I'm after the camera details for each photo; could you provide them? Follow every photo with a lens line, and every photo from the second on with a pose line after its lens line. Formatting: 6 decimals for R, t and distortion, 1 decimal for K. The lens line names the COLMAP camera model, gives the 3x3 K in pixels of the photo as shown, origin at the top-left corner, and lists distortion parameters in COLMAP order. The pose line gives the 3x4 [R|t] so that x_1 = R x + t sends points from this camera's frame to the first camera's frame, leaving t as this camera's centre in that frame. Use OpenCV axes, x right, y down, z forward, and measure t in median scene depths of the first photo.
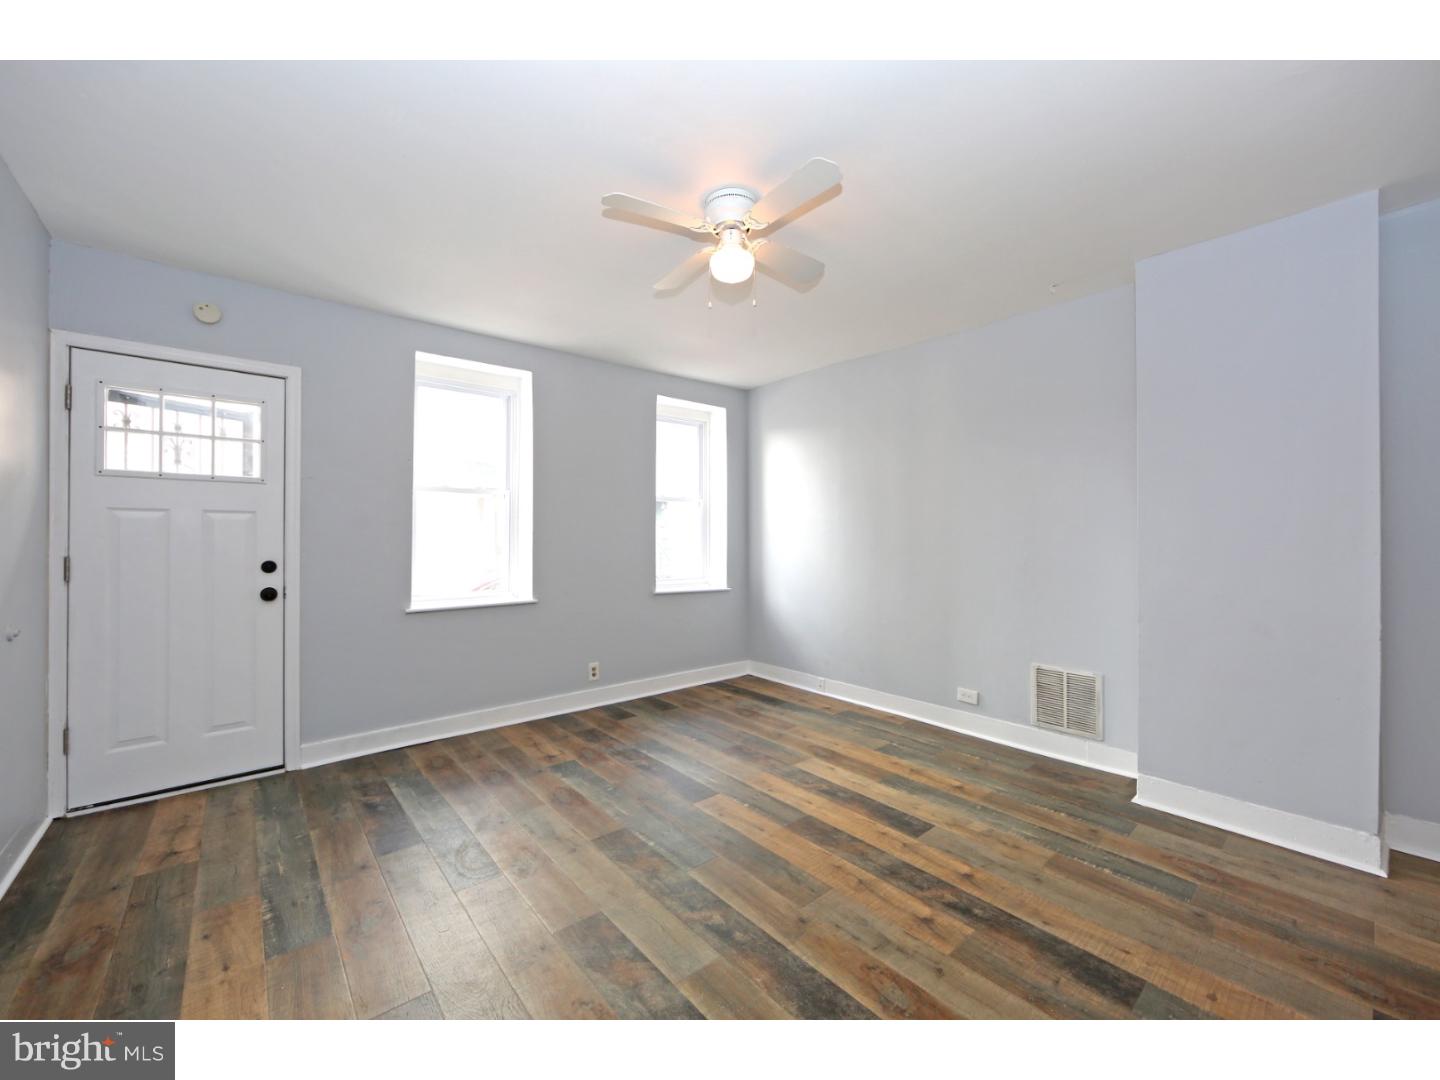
lens RADIAL K [[569.0, 0, 714.5], [0, 569.0, 536.6], [0, 0, 1]] dist [-0.012276, 0.002474]
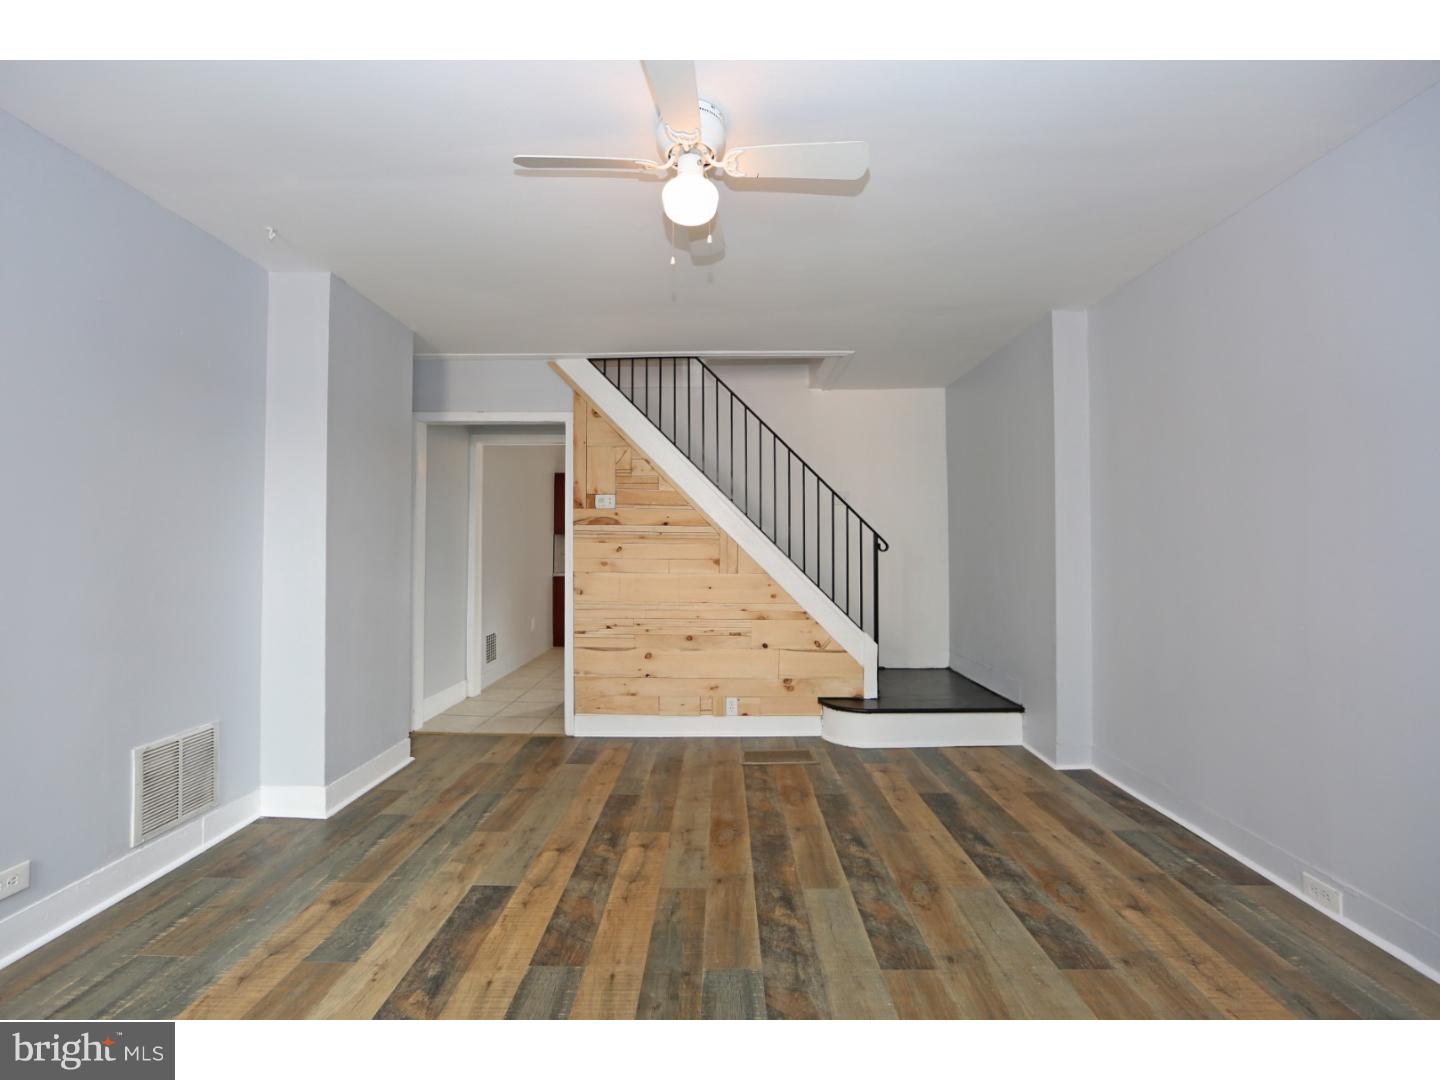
lens RADIAL K [[576.6, 0, 716.2], [0, 576.6, 536.9], [0, 0, 1]] dist [-0.012463, 0.000327]
pose [[-0.756219, 0.014713, 0.654153, -0.504937], [0.000888, 0.999769, -0.021460, 0.004048], [-0.654318, -0.015647, -0.756058, 1.561055]]
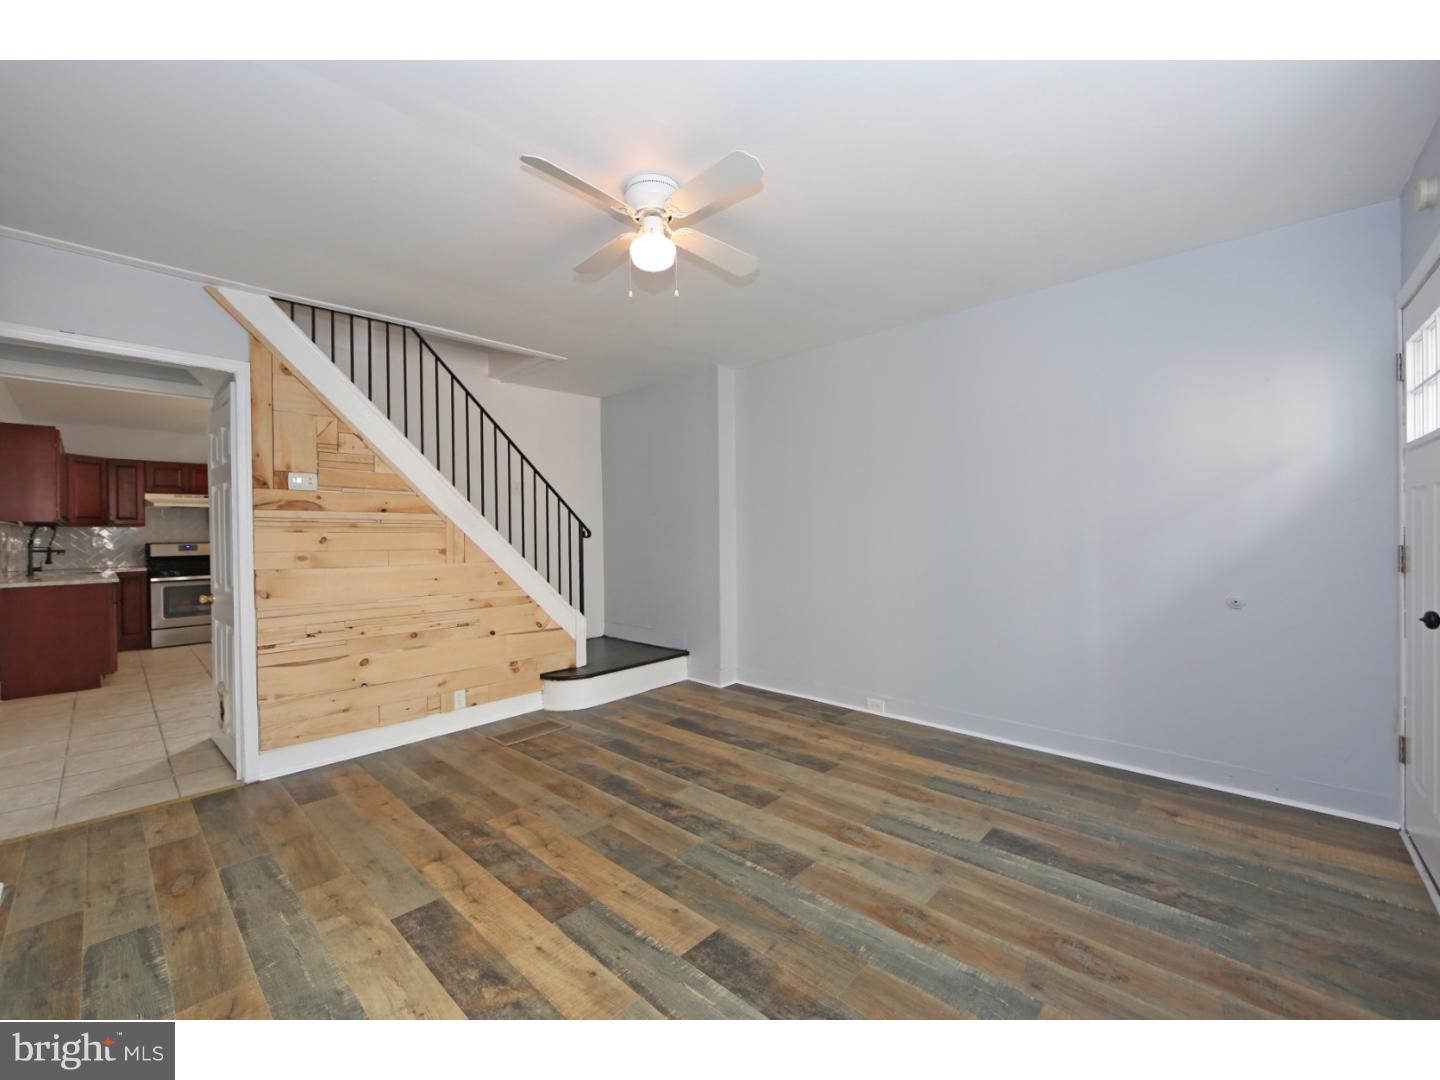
lens RADIAL K [[584.9, 0, 717.7], [0, 584.9, 534.6], [0, 0, 1]] dist [-0.014578, 0.003390]
pose [[-0.993125, 0.014098, -0.116206, 0.043659], [0.014007, 0.999901, 0.001602, 0.001716], [0.116217, -0.000037, -0.993224, 1.996165]]
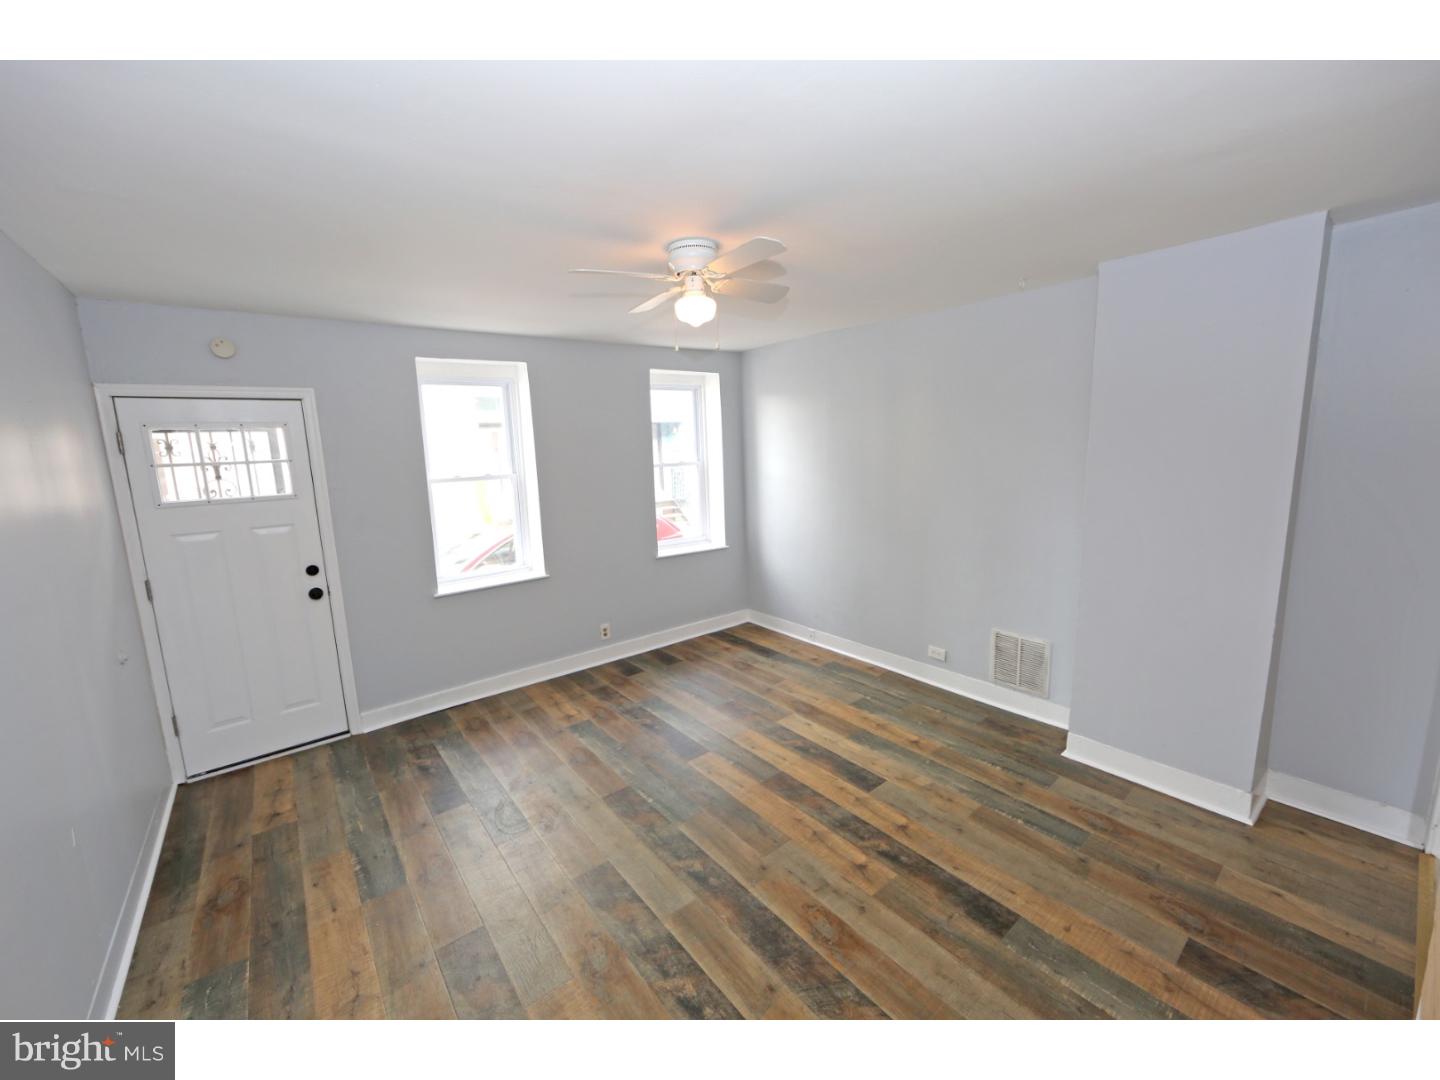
lens RADIAL K [[569.0, 0, 714.5], [0, 569.0, 536.6], [0, 0, 1]] dist [-0.012276, 0.002474]
pose [[0.998842, -0.029504, -0.038004, 0.094903], [0.035290, 0.986177, 0.161893, -0.226856], [0.032702, -0.163046, 0.986076, -0.124014]]
